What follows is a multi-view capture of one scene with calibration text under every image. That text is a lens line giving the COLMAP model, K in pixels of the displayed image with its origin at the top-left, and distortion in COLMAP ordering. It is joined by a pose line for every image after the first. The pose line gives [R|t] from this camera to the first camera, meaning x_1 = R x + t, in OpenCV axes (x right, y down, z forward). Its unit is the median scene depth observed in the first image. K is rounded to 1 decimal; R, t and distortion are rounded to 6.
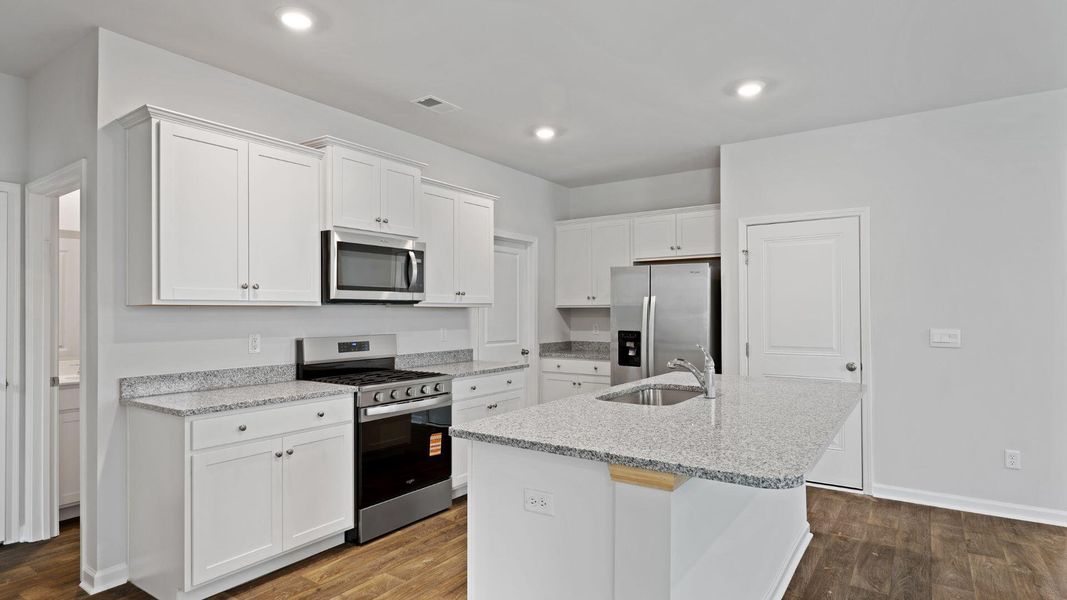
lens RADIAL K [[566.7, 0, 537.4], [0, 566.7, 307.3], [0, 0, 1]] dist [0.003864, 0.000064]
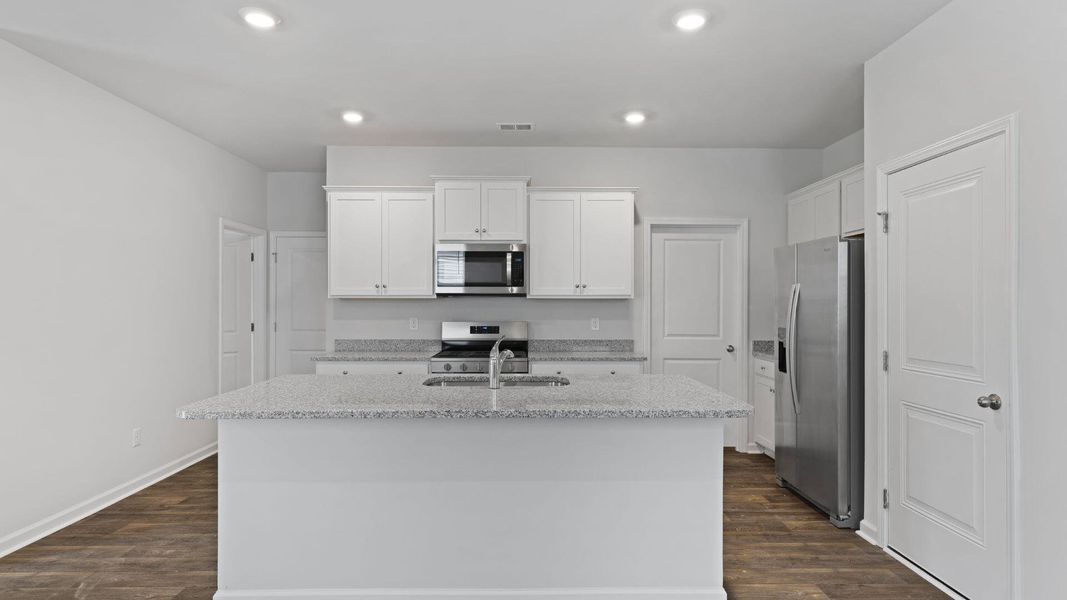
lens RADIAL K [[602.5, 0, 537.1], [0, 602.5, 303.1], [0, 0, 1]] dist [0.030286, 0.003720]
pose [[0.584212, 0.000685, -0.811601, 0.846015], [0.002972, 0.999991, 0.002983, 0.005111], [0.811596, -0.004154, 0.584205, 0.295340]]
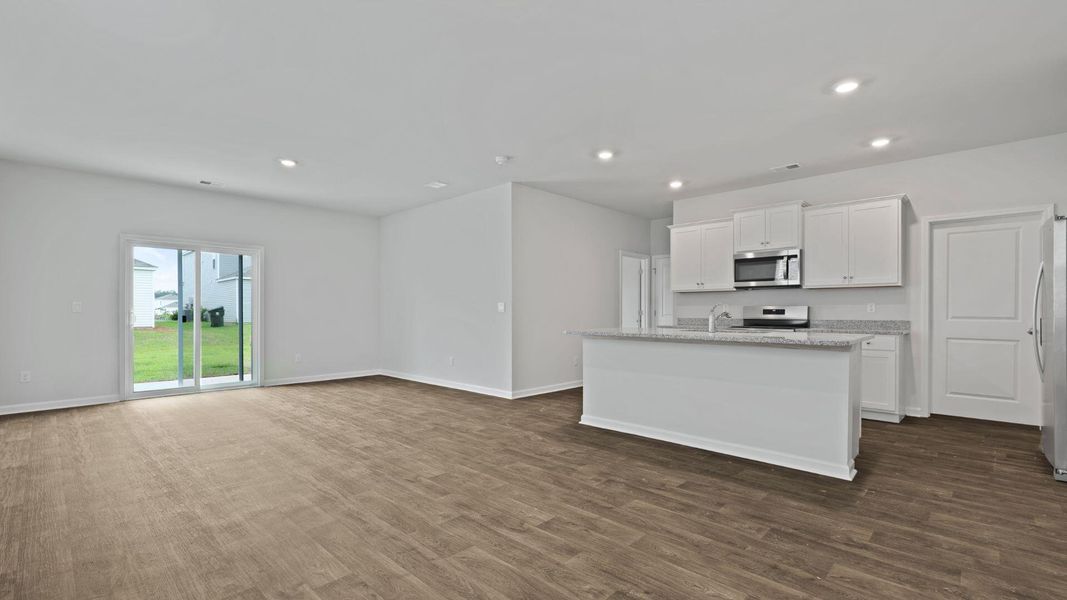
lens RADIAL K [[453.2, 0, 545.0], [0, 453.2, 313.5], [0, 0, 1]] dist [0.001454, 0.001533]
pose [[-0.121207, 0.012159, -0.992553, 1.212264], [0.009561, 0.999893, 0.011081, 0.050955], [0.992581, -0.008146, -0.121310, 0.438518]]
